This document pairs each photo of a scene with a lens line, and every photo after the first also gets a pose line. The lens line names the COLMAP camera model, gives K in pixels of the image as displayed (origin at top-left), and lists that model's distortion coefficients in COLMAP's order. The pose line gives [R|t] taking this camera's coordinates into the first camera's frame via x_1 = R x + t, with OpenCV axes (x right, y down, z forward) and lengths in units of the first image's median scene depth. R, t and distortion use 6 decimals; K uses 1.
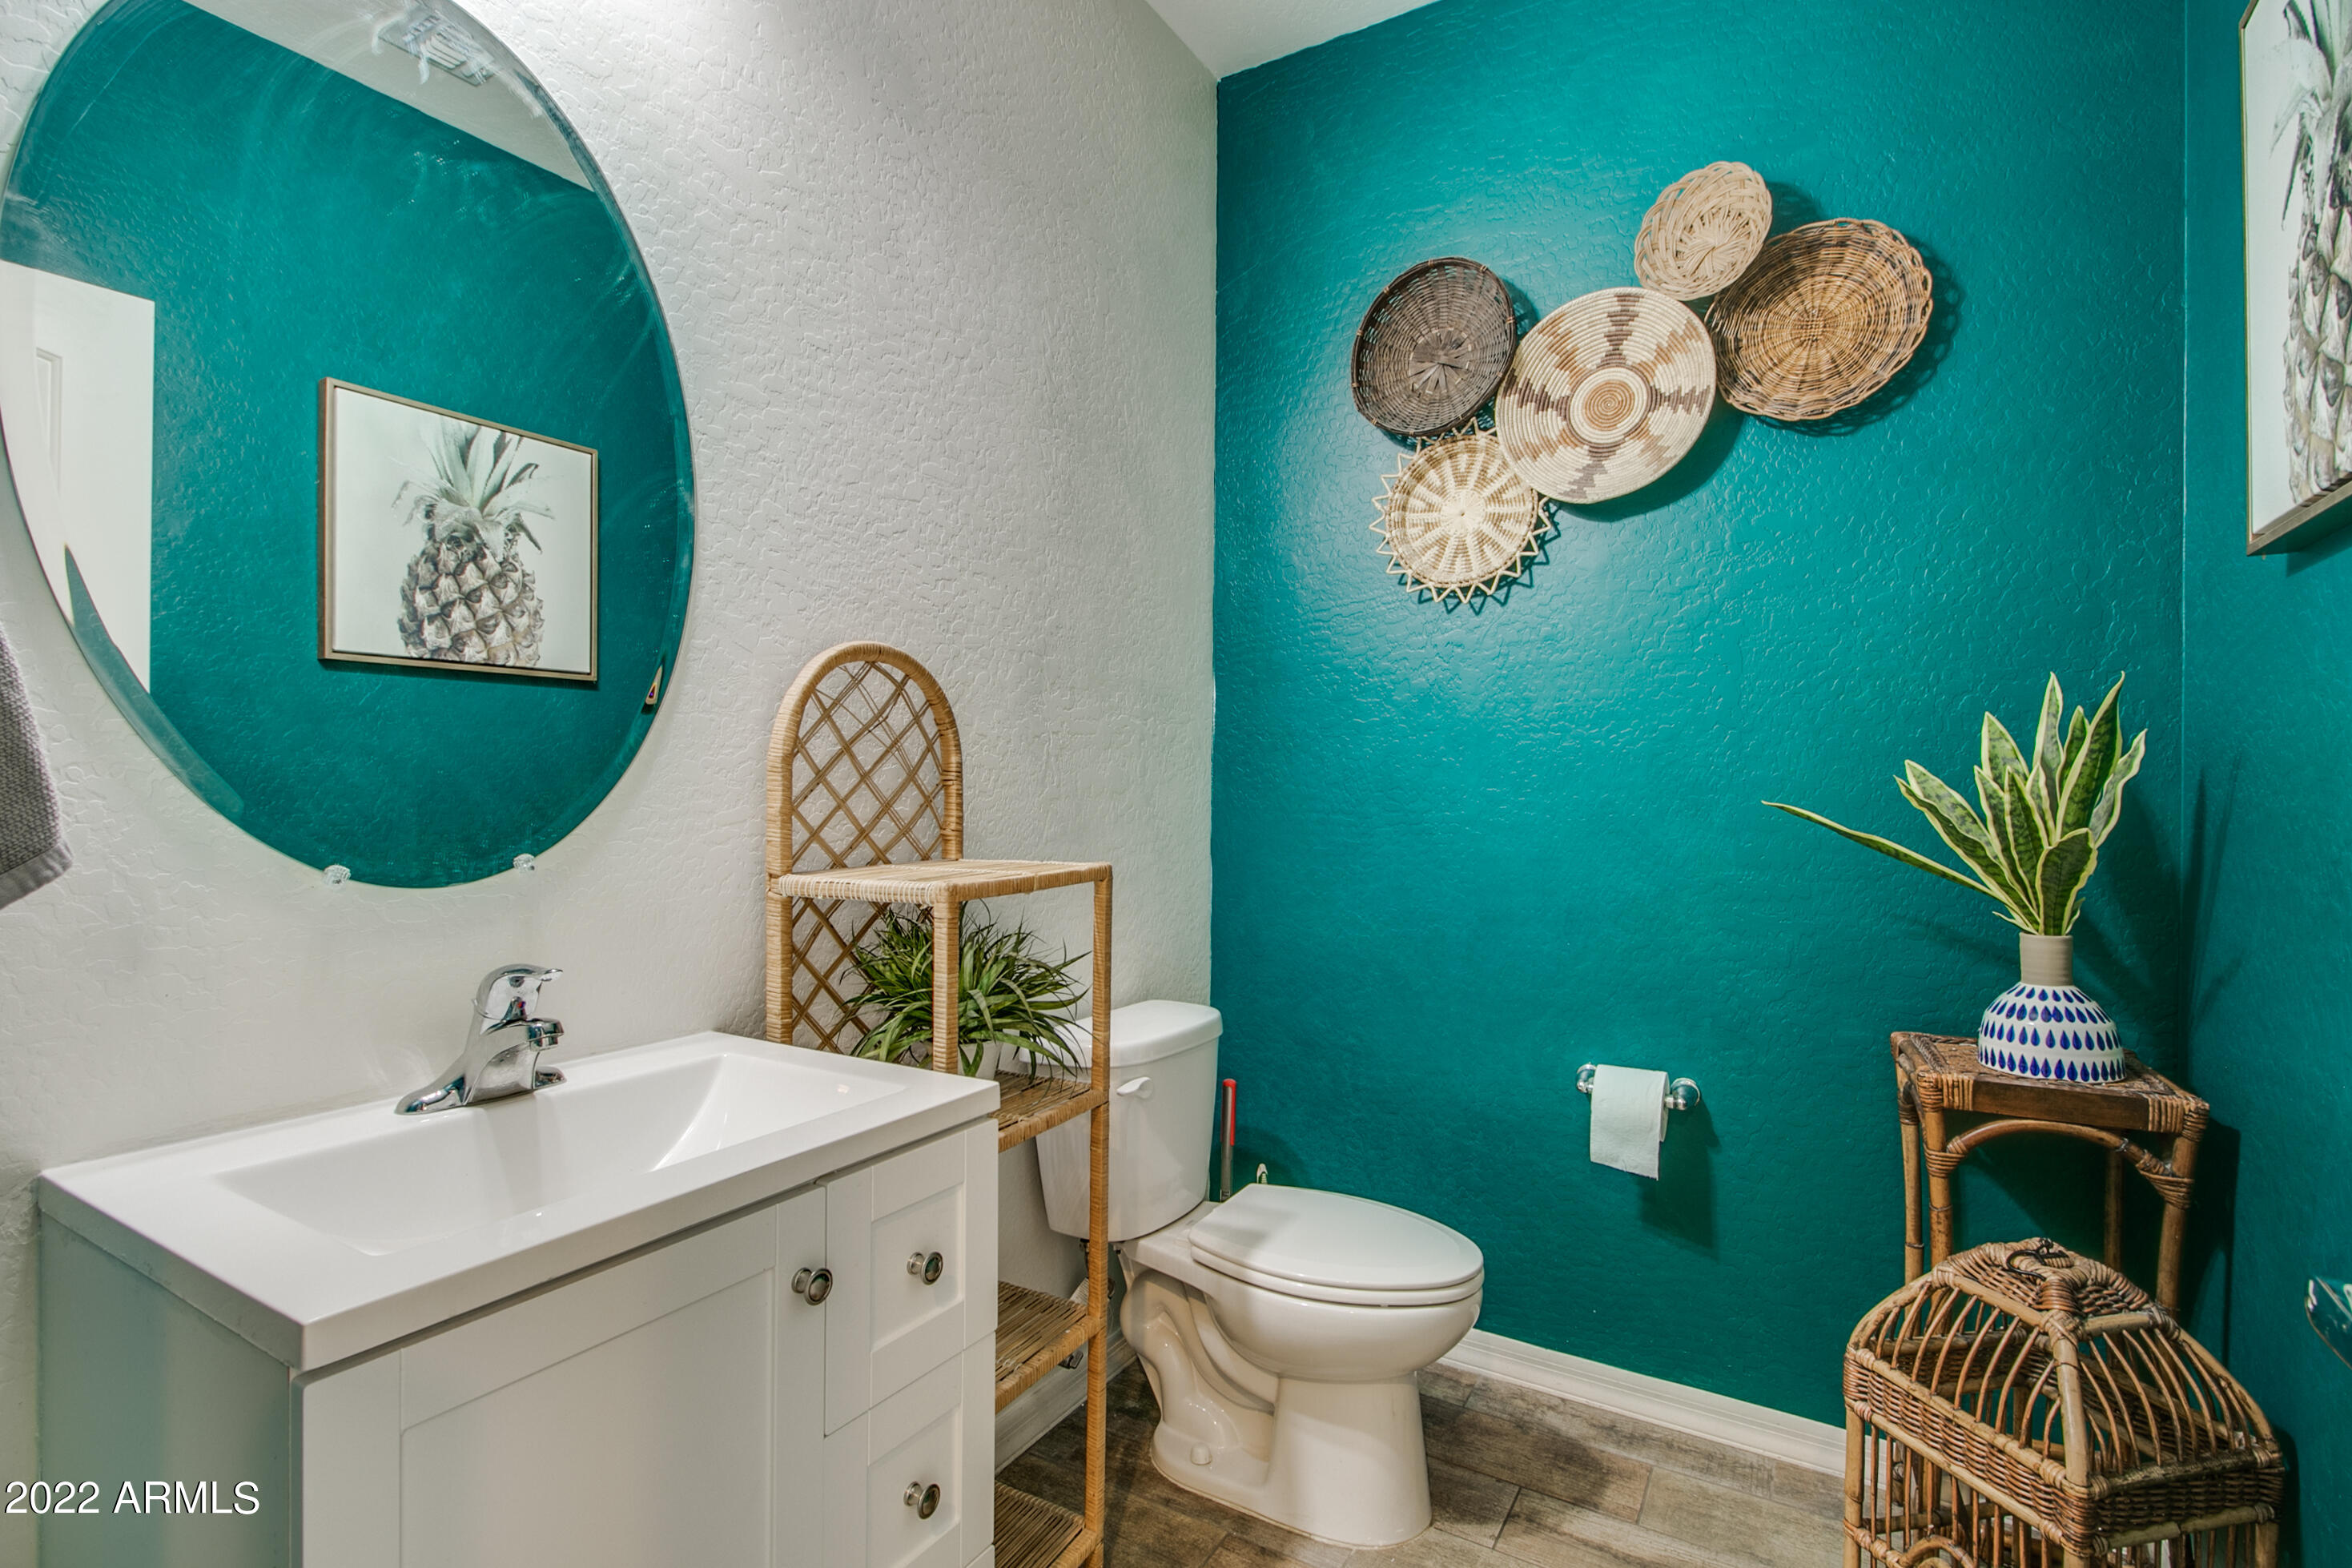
lens RADIAL K [[1109.7, 0, 1176.0], [0, 1109.7, 784.0], [0, 0, 1]] dist [0.010661, -0.000952]
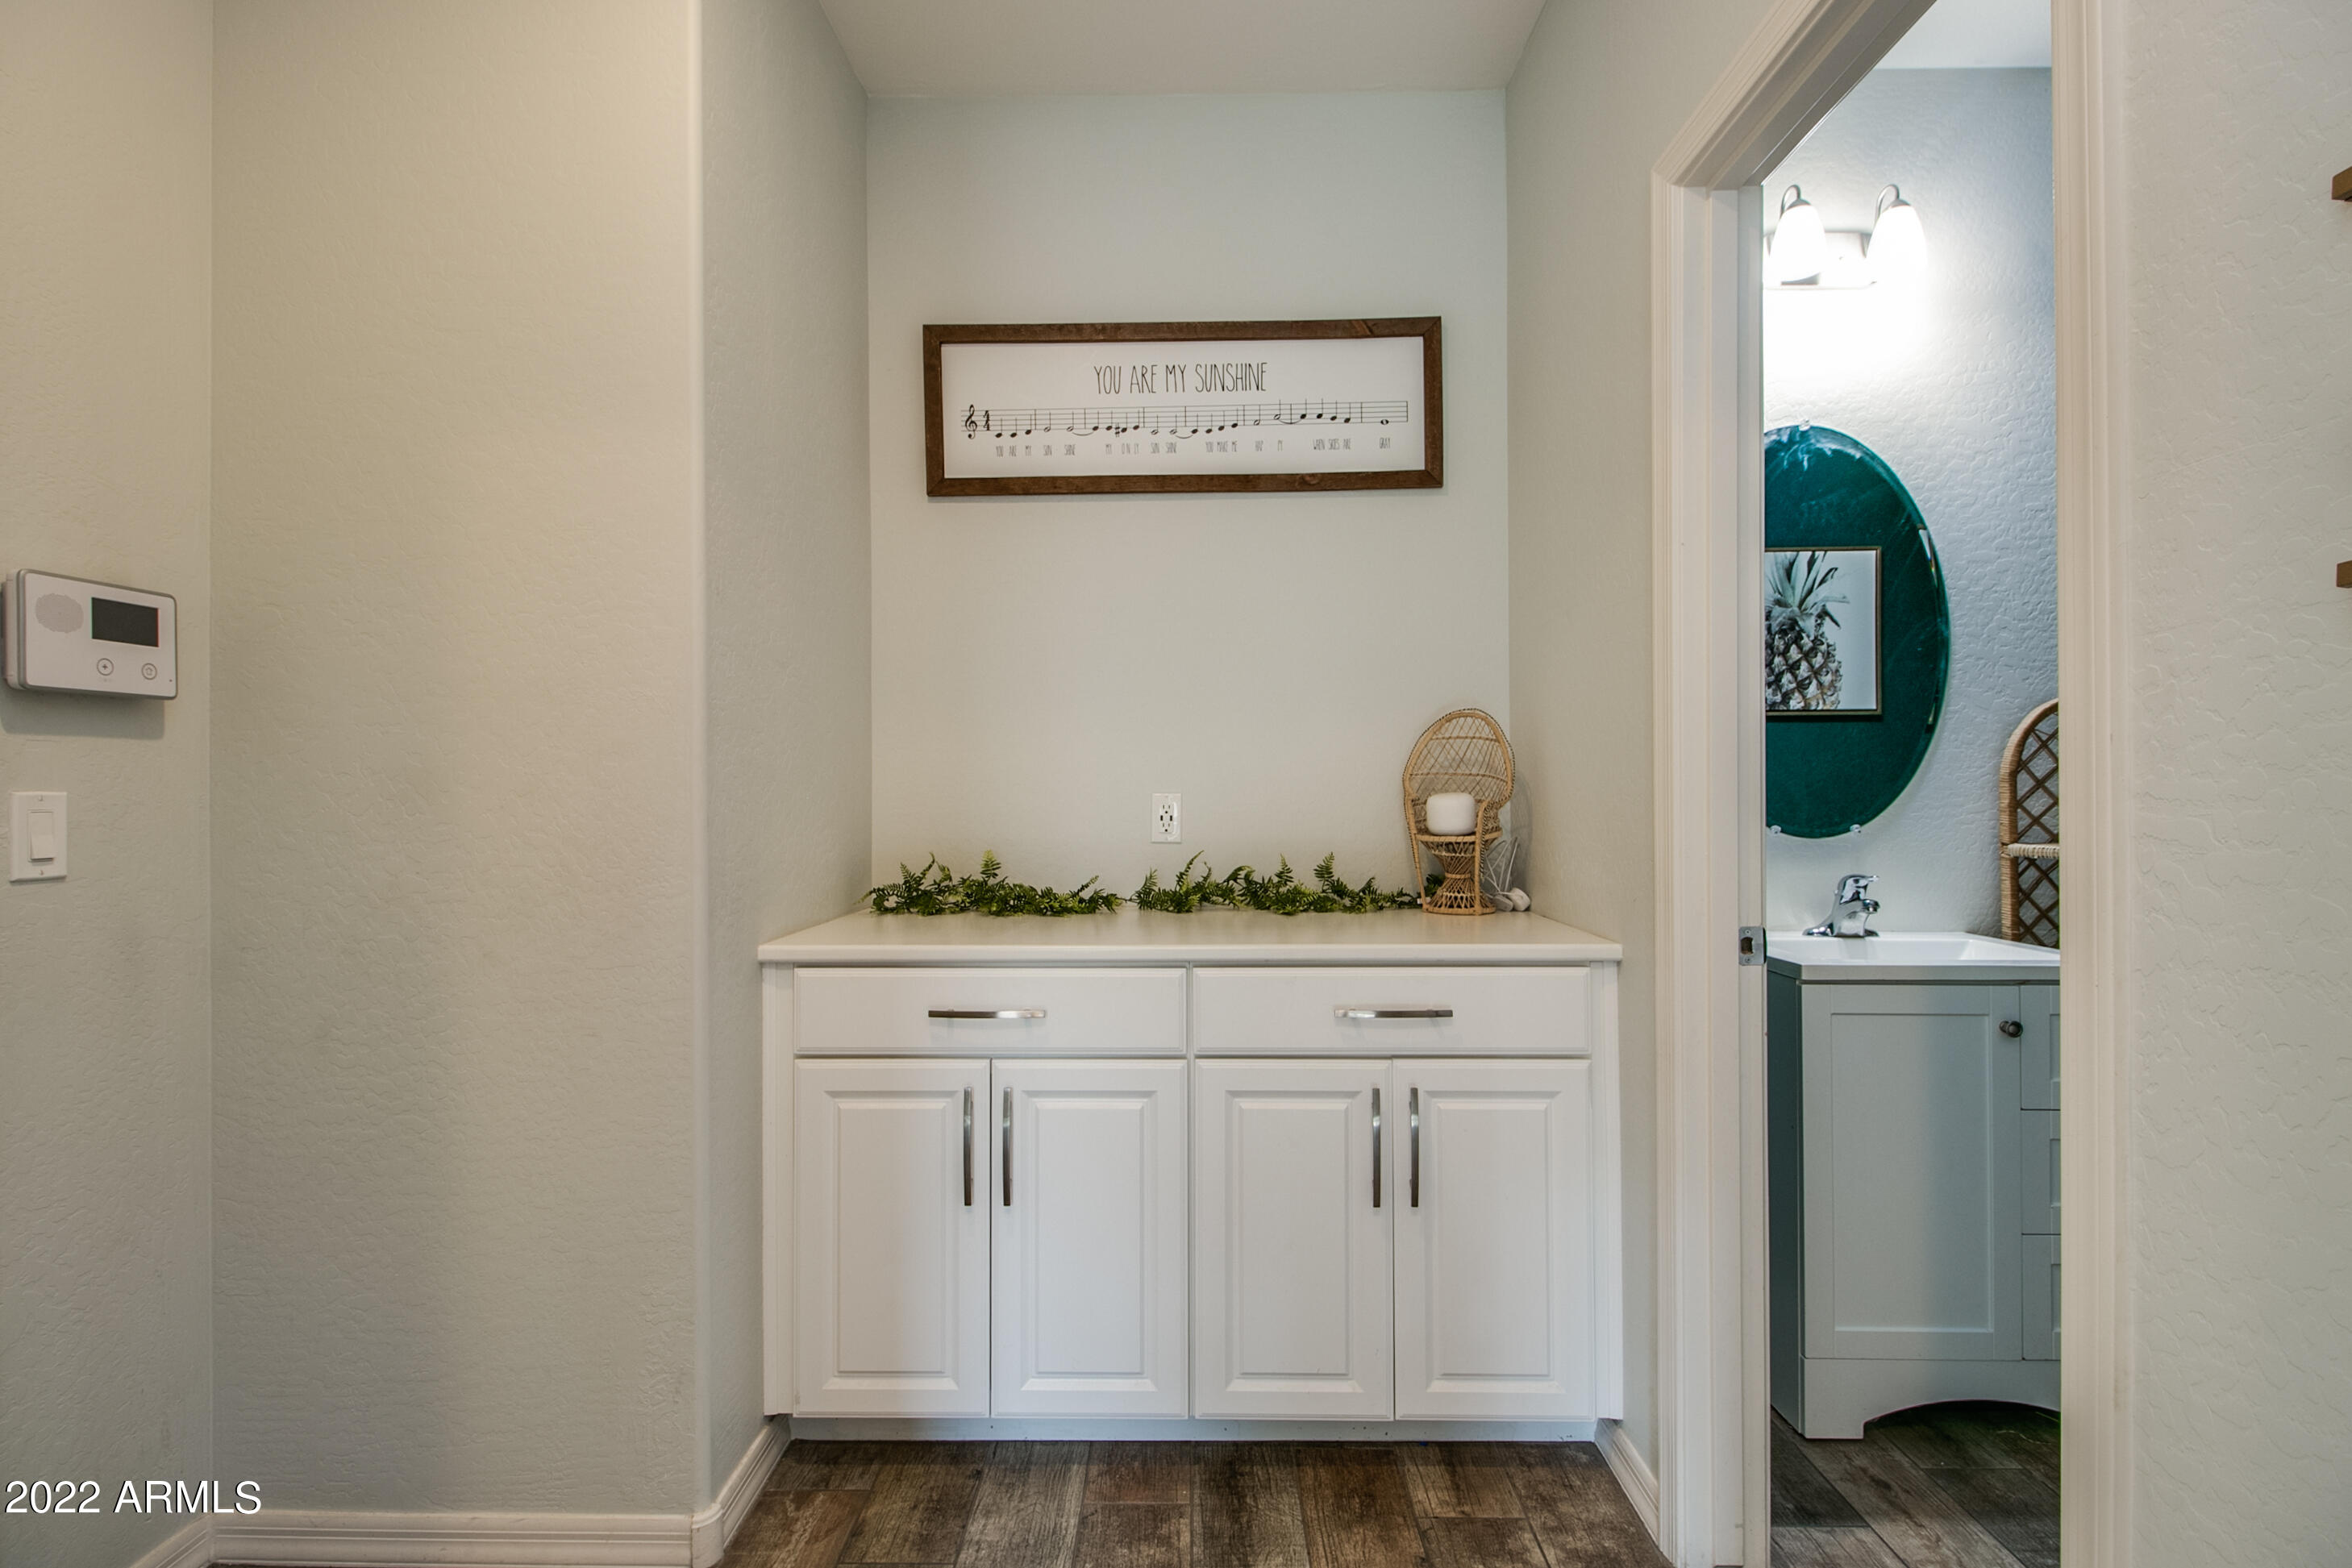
lens RADIAL K [[1102.7, 0, 1176.0], [0, 1102.7, 784.0], [0, 0, 1]] dist [0.002391, 0.000354]
pose [[0.505183, -0.013916, -0.862900, 0.418804], [0.006654, 0.999903, -0.012230, 0.004227], [0.862987, 0.000436, 0.505227, -0.864388]]
